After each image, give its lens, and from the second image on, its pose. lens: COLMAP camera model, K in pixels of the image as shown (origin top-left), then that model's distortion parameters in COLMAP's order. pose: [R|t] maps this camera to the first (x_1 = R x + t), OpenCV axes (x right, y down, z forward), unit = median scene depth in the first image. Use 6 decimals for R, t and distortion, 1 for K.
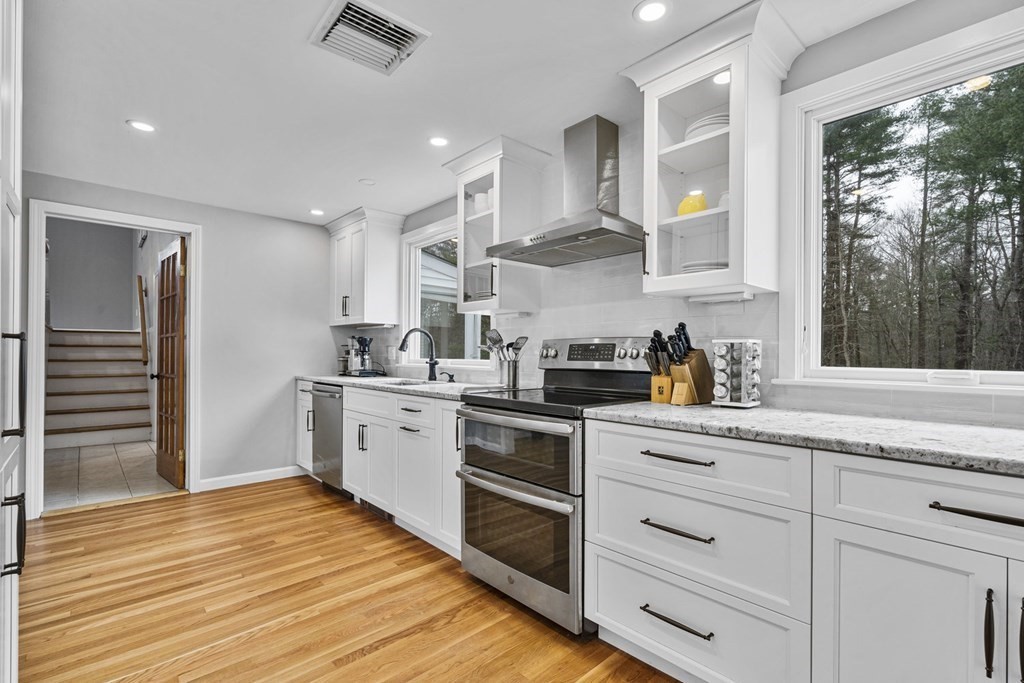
lens RADIAL K [[467.4, 0, 513.4], [0, 467.4, 345.3], [0, 0, 1]] dist [-0.001984, -0.000337]
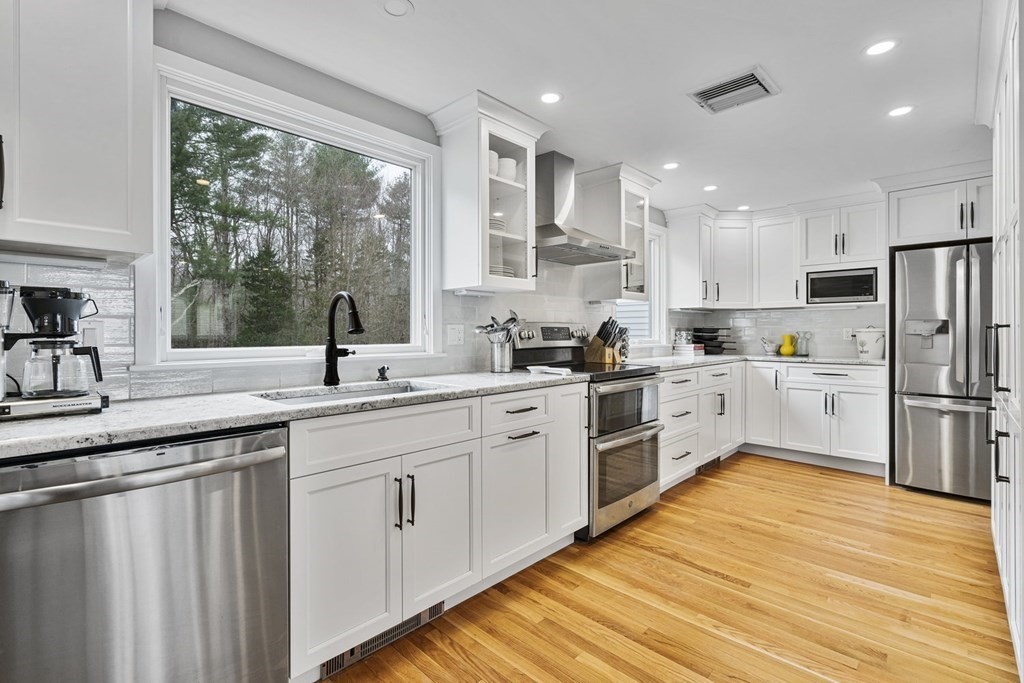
lens RADIAL K [[466.7, 0, 511.8], [0, 466.7, 334.6], [0, 0, 1]] dist [0.000233, -0.000027]
pose [[-0.072334, -0.002969, 0.997376, -1.088939], [-0.013810, 0.999903, 0.001975, 0.015592], [-0.997285, -0.013631, -0.072368, 1.197508]]
